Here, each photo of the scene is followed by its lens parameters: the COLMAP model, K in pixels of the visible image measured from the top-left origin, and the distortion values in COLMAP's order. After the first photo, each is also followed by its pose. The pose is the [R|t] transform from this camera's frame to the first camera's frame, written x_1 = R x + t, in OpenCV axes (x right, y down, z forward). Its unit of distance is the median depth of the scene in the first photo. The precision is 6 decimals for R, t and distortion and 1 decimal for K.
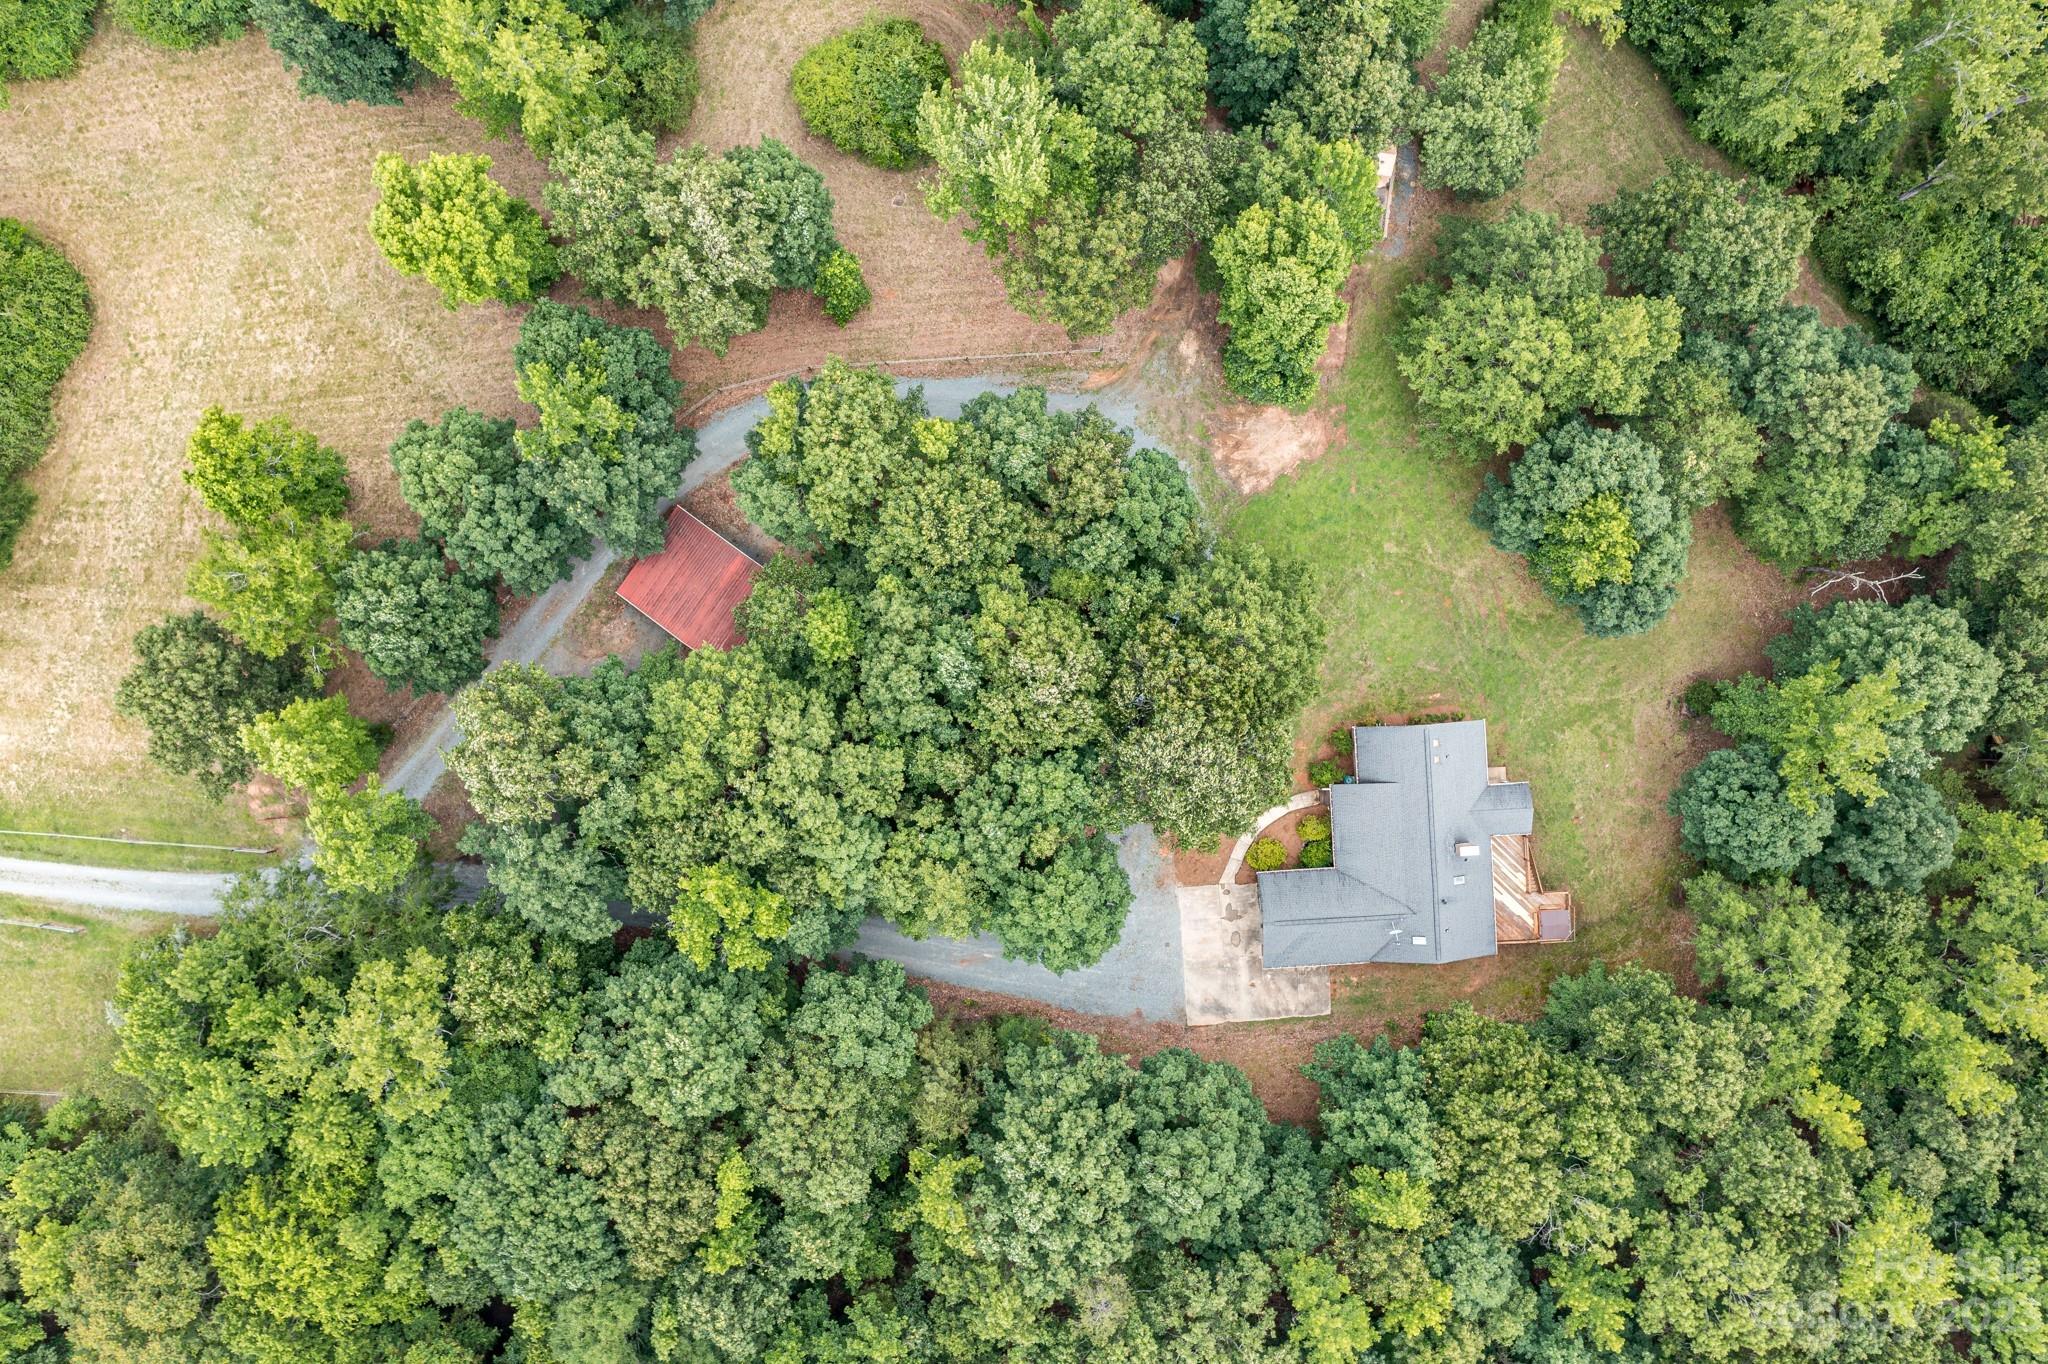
lens RADIAL K [[1799.2, 0, 1024.0], [0, 1799.2, 682.0], [0, 0, 1]] dist [0.003708, 0.096296]
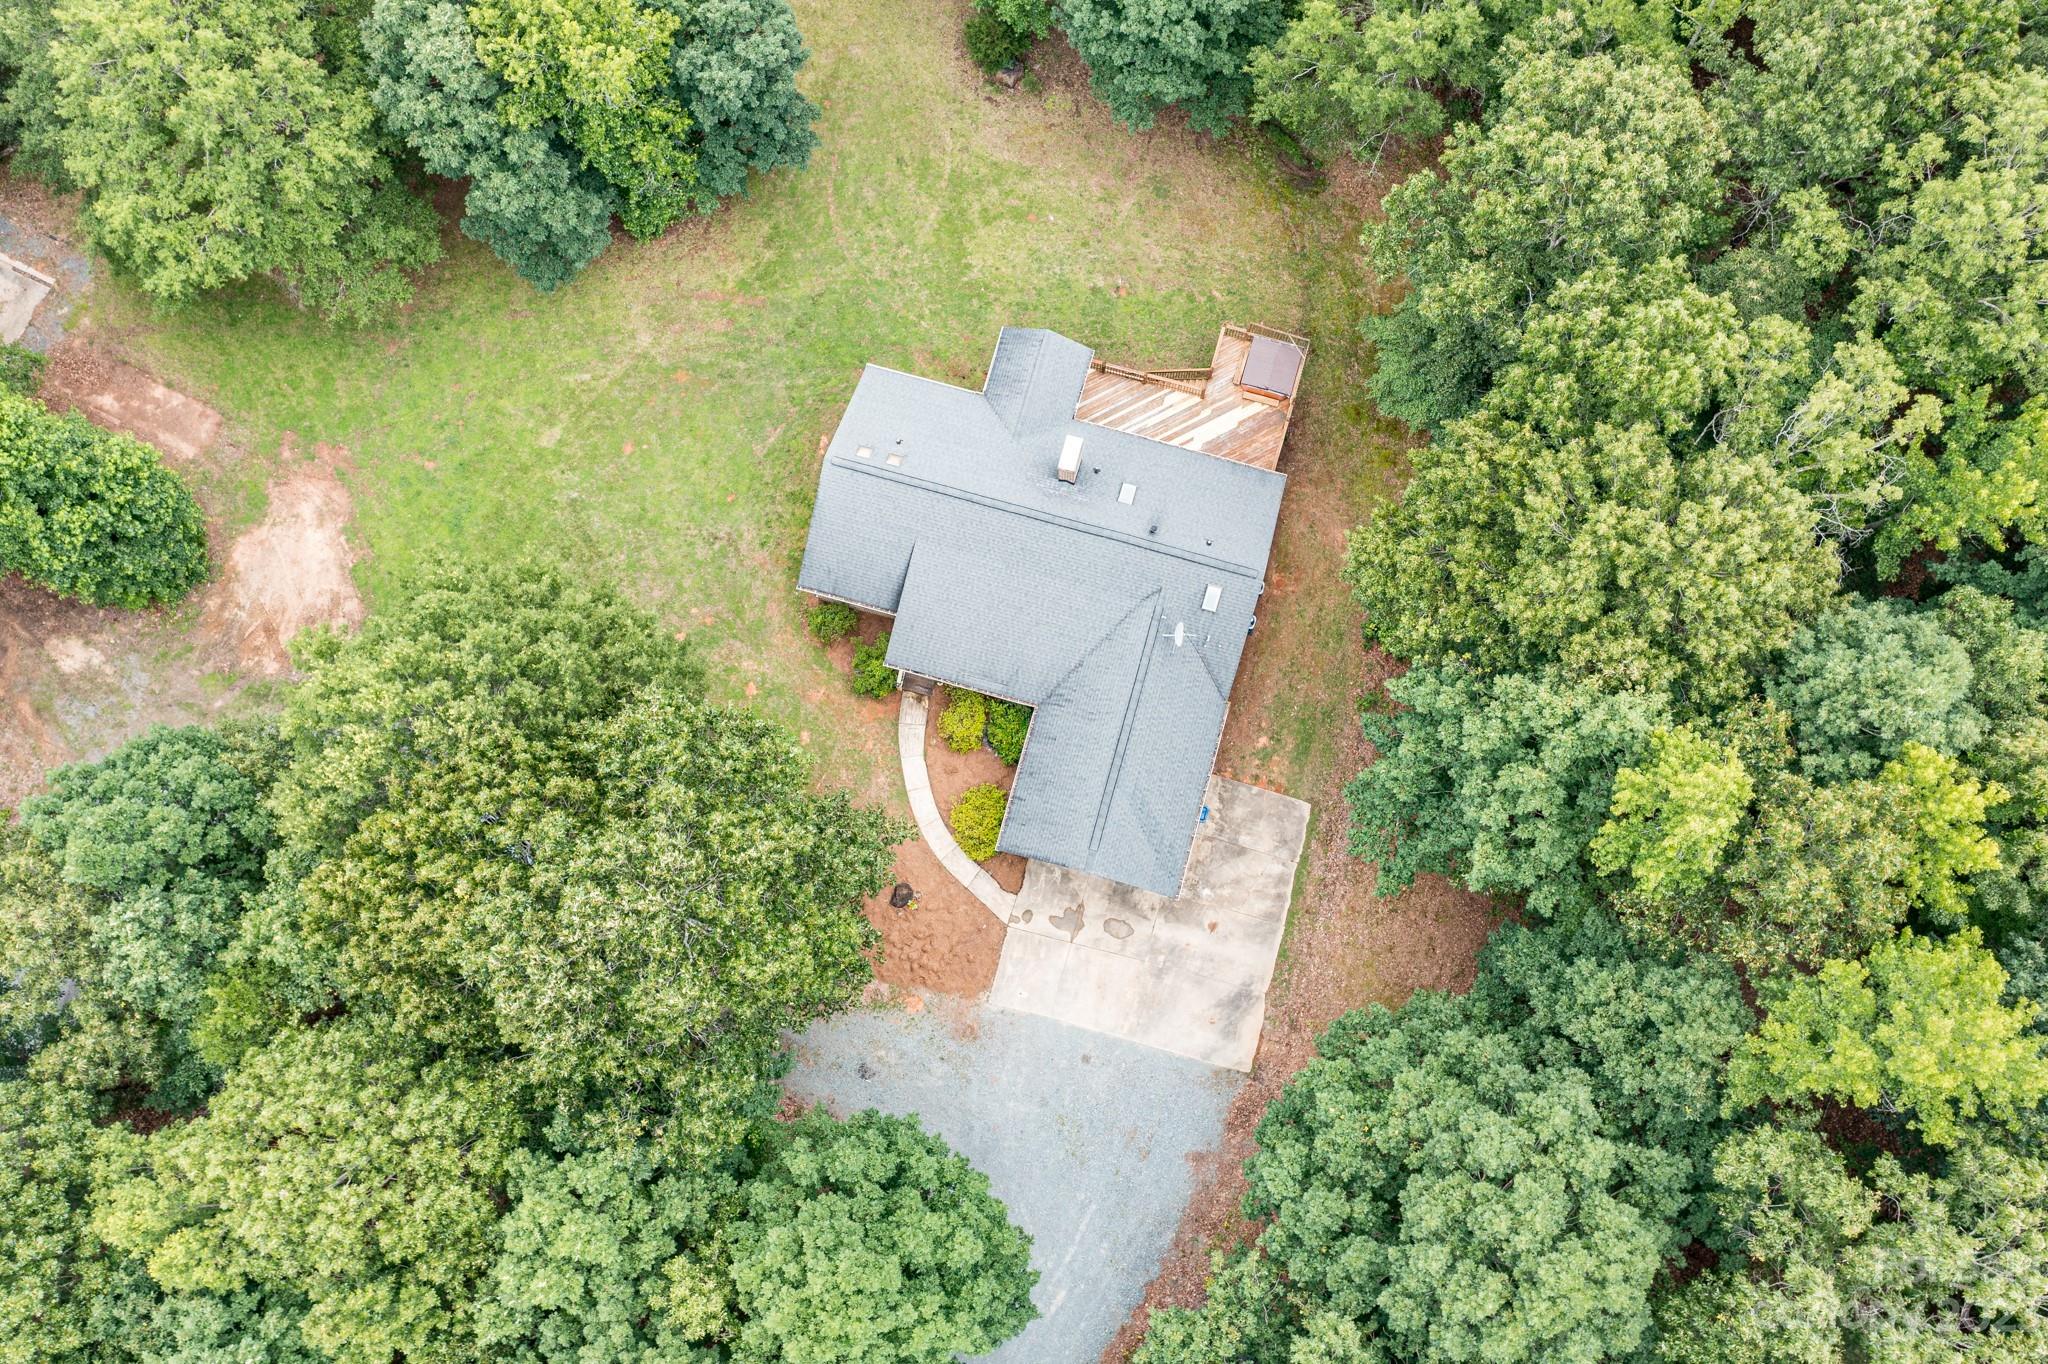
lens RADIAL K [[1799.2, 0, 1024.0], [0, 1799.2, 682.0], [0, 0, 1]] dist [0.003708, 0.096296]
pose [[0.318481, -0.936270, 0.148220, 0.113343], [0.947583, 0.310220, -0.076492, 0.154124], [0.025636, 0.164812, 0.985992, 0.540677]]
